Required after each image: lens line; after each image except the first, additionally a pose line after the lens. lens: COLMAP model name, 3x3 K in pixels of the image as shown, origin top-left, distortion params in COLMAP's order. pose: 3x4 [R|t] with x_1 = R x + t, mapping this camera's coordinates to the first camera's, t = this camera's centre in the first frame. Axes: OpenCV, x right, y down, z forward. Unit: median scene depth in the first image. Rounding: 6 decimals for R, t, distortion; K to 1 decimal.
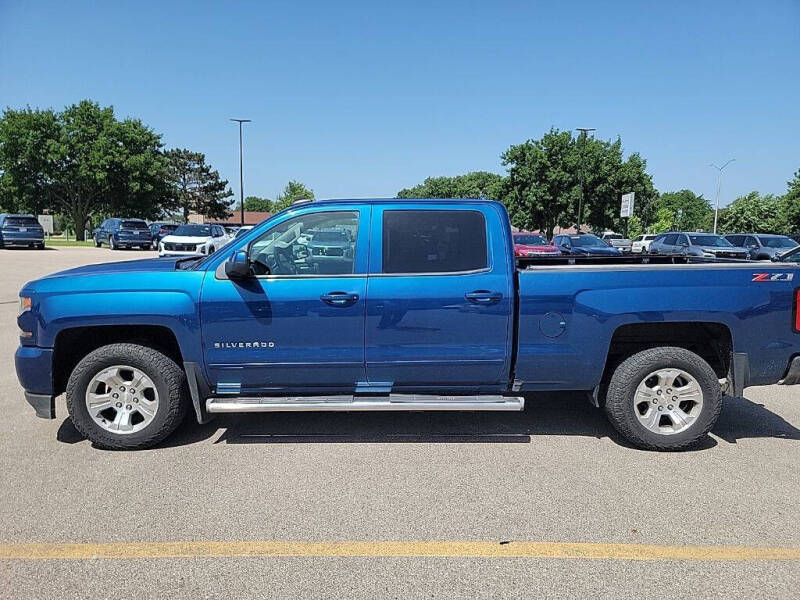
lens RADIAL K [[556.0, 0, 410.2], [0, 556.0, 302.5], [0, 0, 1]] dist [0.100383, -0.096206]
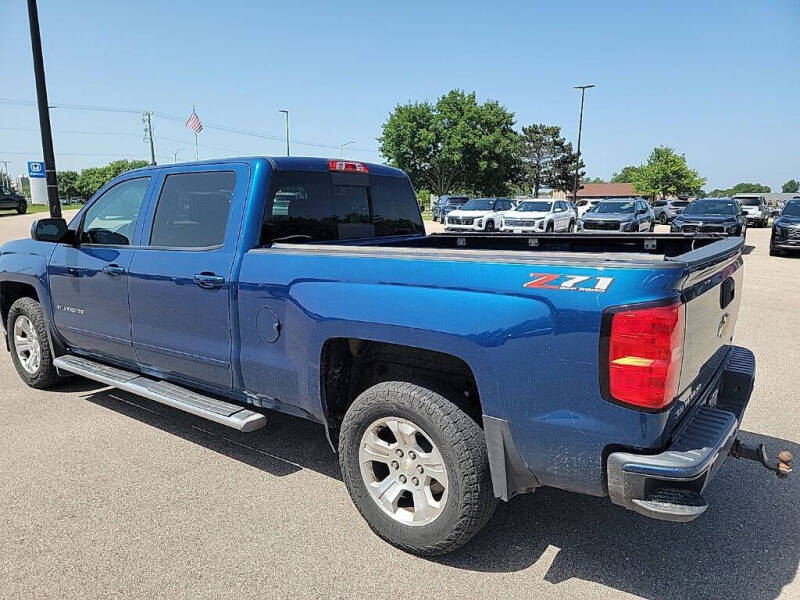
lens RADIAL K [[556.7, 0, 399.8], [0, 556.7, 302.9], [0, 0, 1]] dist [0.095847, -0.080978]
pose [[0.787563, 0.095775, -0.608746, 0.138540], [-0.067441, 0.995311, 0.069342, -0.008603], [0.612533, -0.013557, 0.790329, 0.088355]]
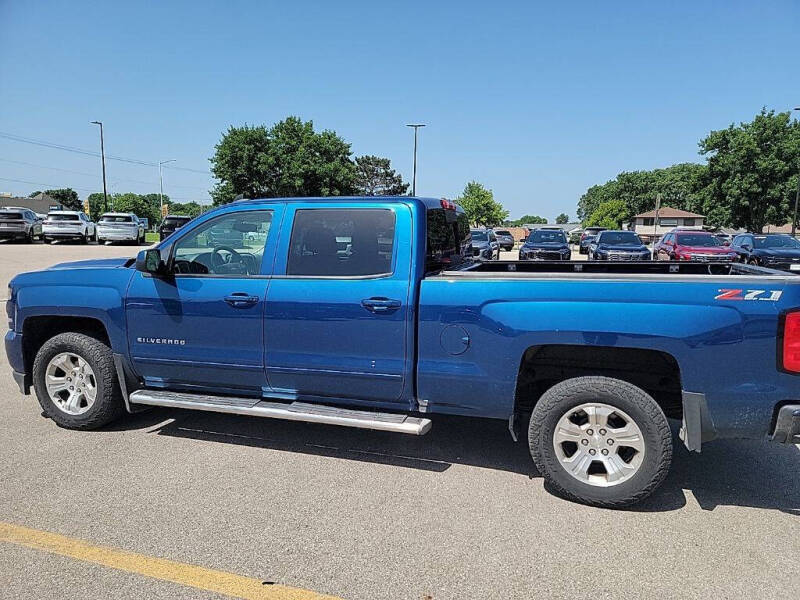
lens RADIAL K [[555.0, 0, 413.1], [0, 555.0, 302.9], [0, 0, 1]] dist [0.100098, -0.079654]
pose [[0.946582, 0.042477, -0.319654, 0.077756], [-0.041992, 0.999083, 0.008412, -0.003718], [0.319718, 0.005460, 0.947497, 0.027234]]
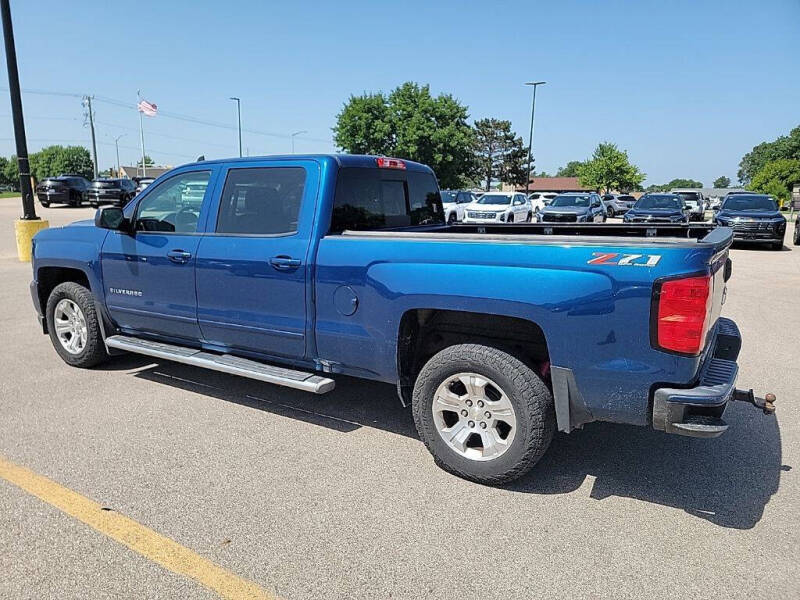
lens RADIAL K [[559.7, 0, 397.6], [0, 559.7, 304.5], [0, 0, 1]] dist [0.091709, -0.079984]
pose [[0.837277, 0.100237, -0.537513, 0.130159], [-0.067758, 0.994496, 0.079911, -0.004715], [0.542565, -0.030486, 0.839461, 0.054465]]
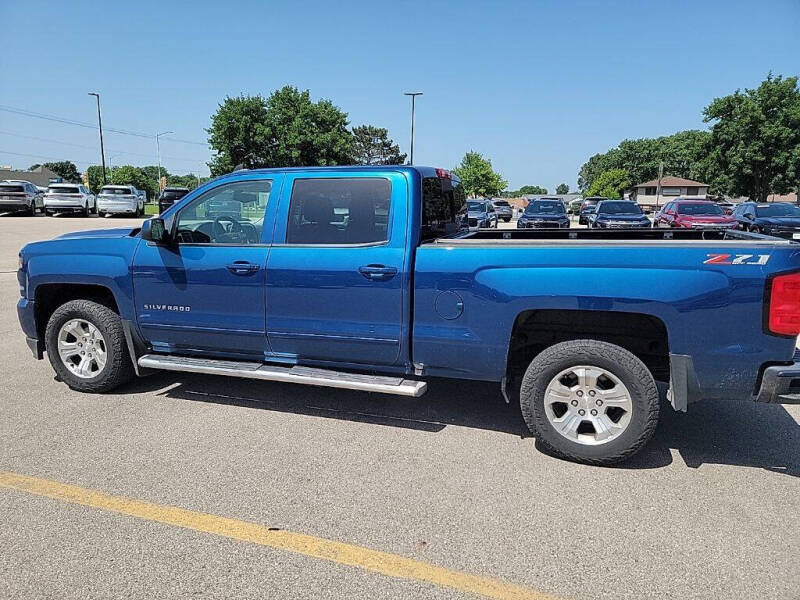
lens RADIAL K [[555.7, 0, 400.0], [0, 555.7, 300.0], [0, 0, 1]] dist [0.097443, -0.079530]
pose [[0.940206, 0.054914, -0.336150, 0.079847], [-0.039080, 0.997792, 0.053693, -0.002322], [0.338356, -0.037345, 0.940277, 0.022946]]
